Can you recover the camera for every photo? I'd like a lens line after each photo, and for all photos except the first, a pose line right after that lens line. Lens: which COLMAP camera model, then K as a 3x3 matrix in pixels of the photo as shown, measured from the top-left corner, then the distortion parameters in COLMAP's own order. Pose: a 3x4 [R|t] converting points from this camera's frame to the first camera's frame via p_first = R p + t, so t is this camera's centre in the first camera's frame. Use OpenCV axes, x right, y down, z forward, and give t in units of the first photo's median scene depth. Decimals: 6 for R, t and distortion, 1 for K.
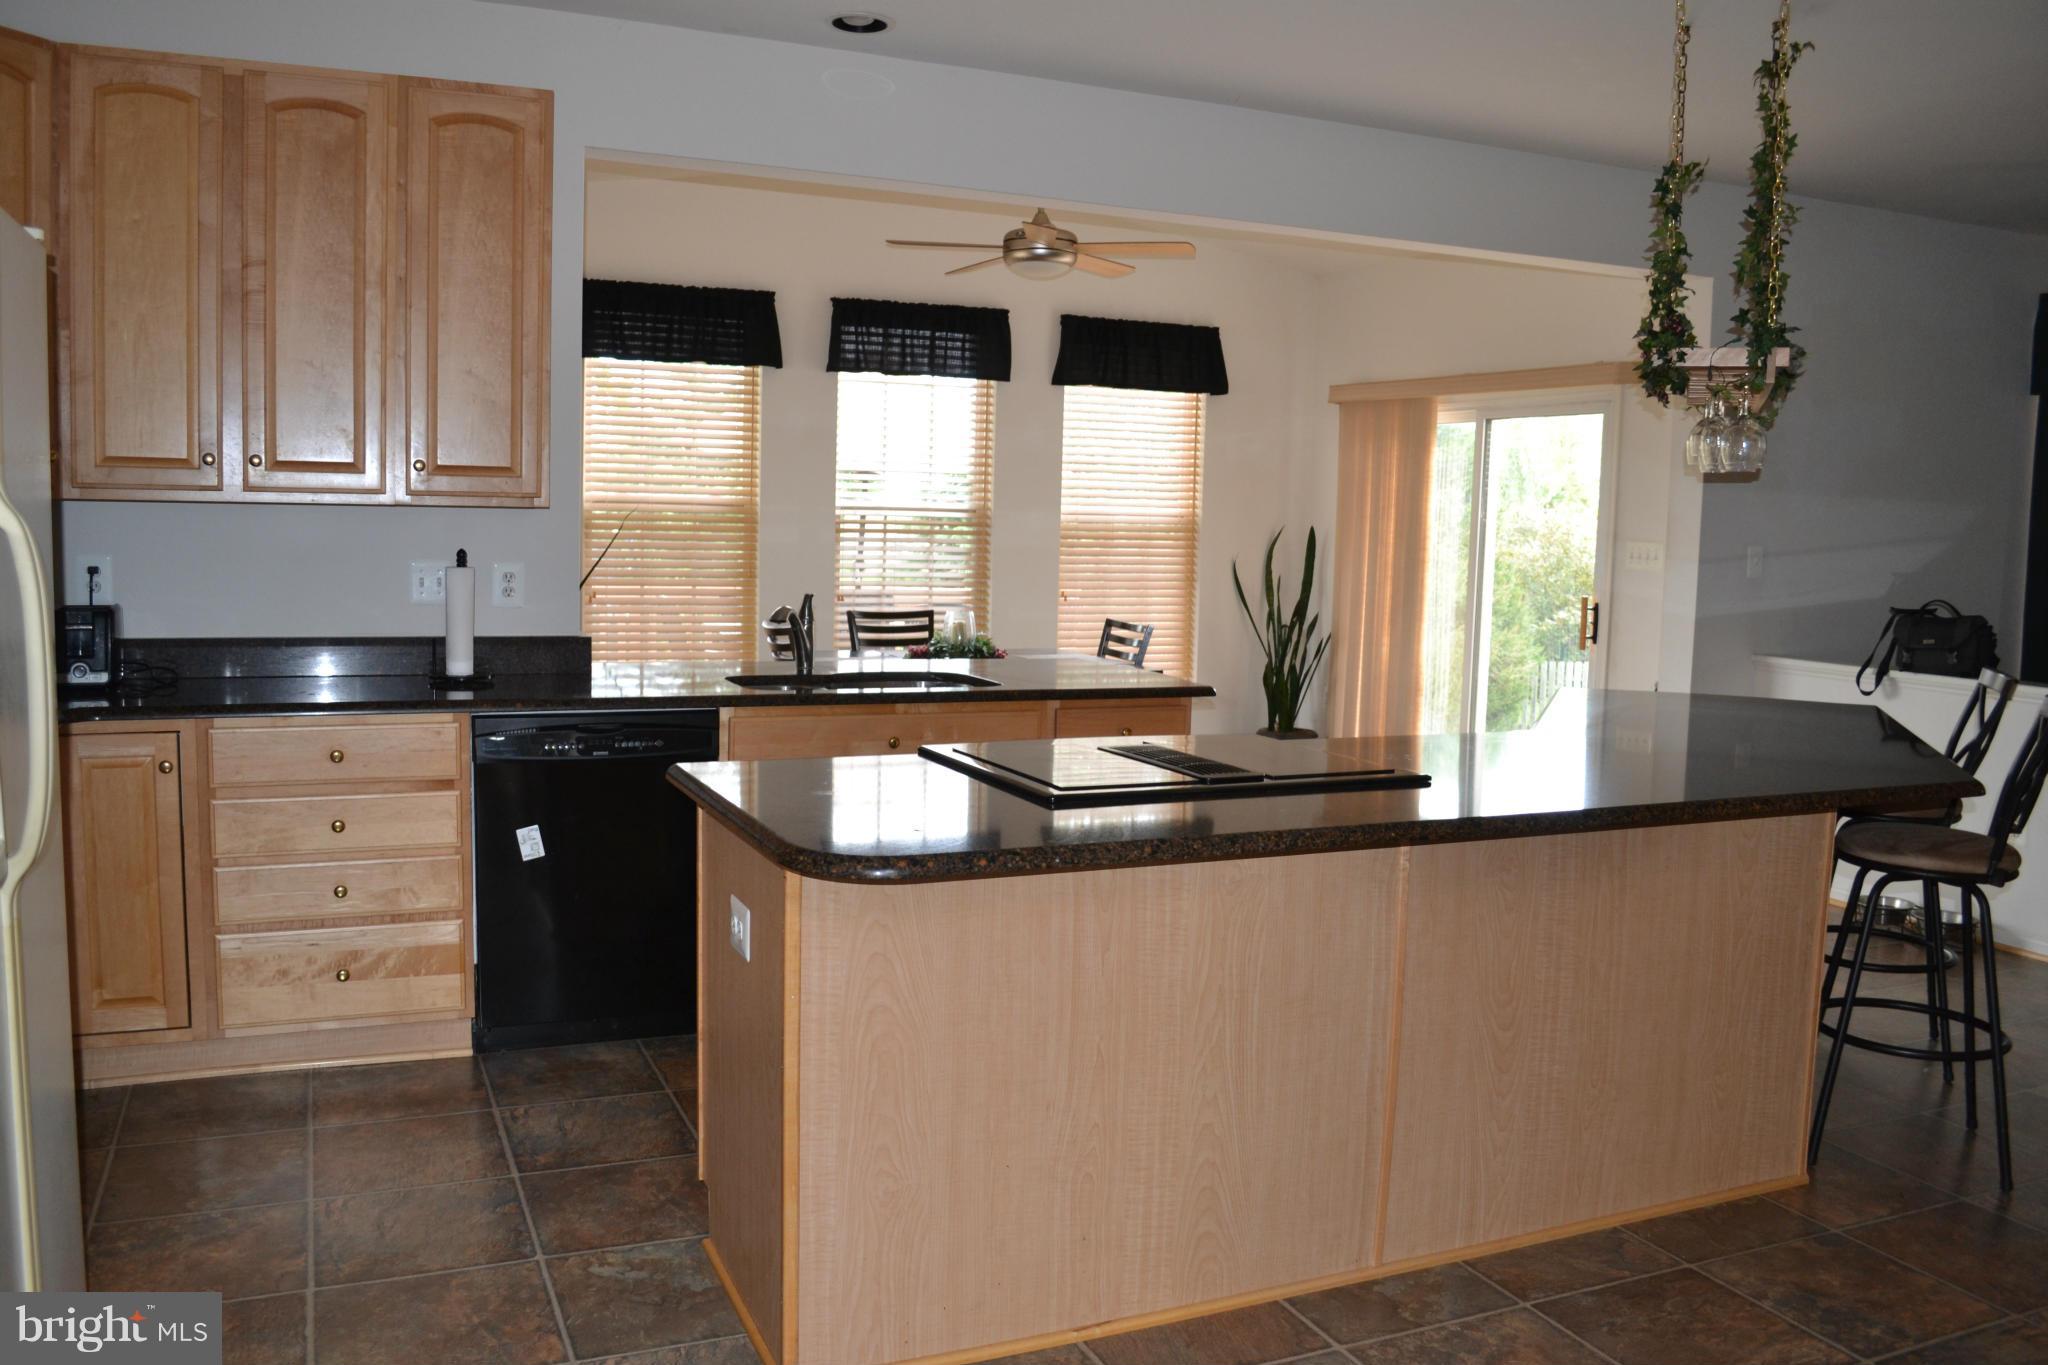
lens RADIAL K [[1627.8, 0, 1008.4], [0, 1627.8, 685.9], [0, 0, 1]] dist [-0.082455, 0.011463]
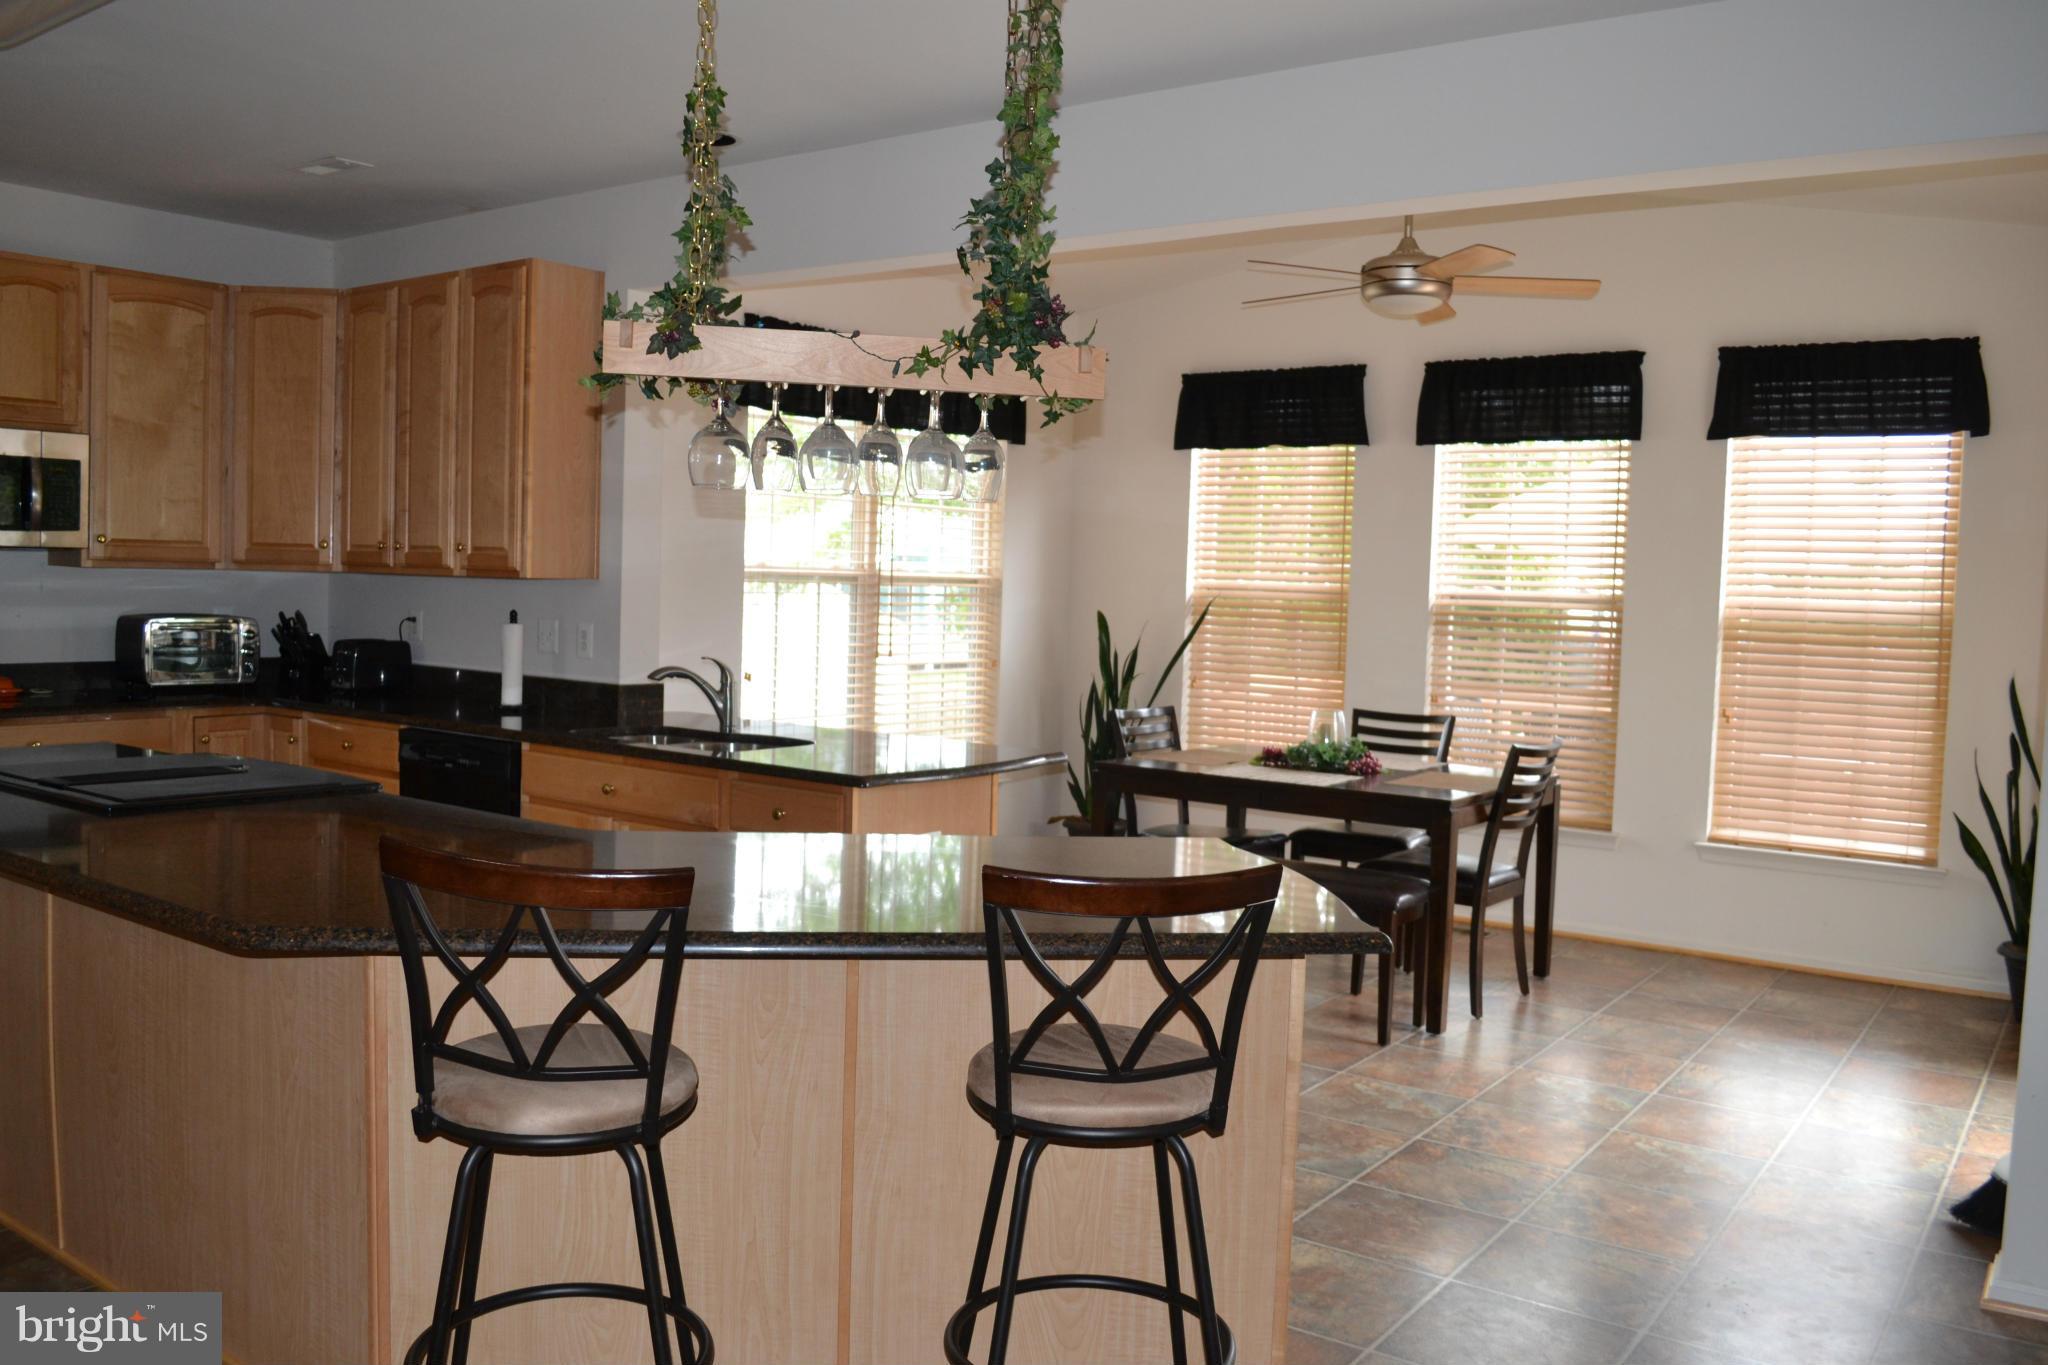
lens RADIAL K [[1627.8, 0, 1019.4], [0, 1627.8, 670.7], [0, 0, 1]] dist [-0.082455, 0.011463]
pose [[0.513090, 0.038133, -0.857488, 0.559175], [-0.104980, 0.994300, -0.018598, -0.030132], [0.851891, 0.099561, 0.514168, 0.370366]]
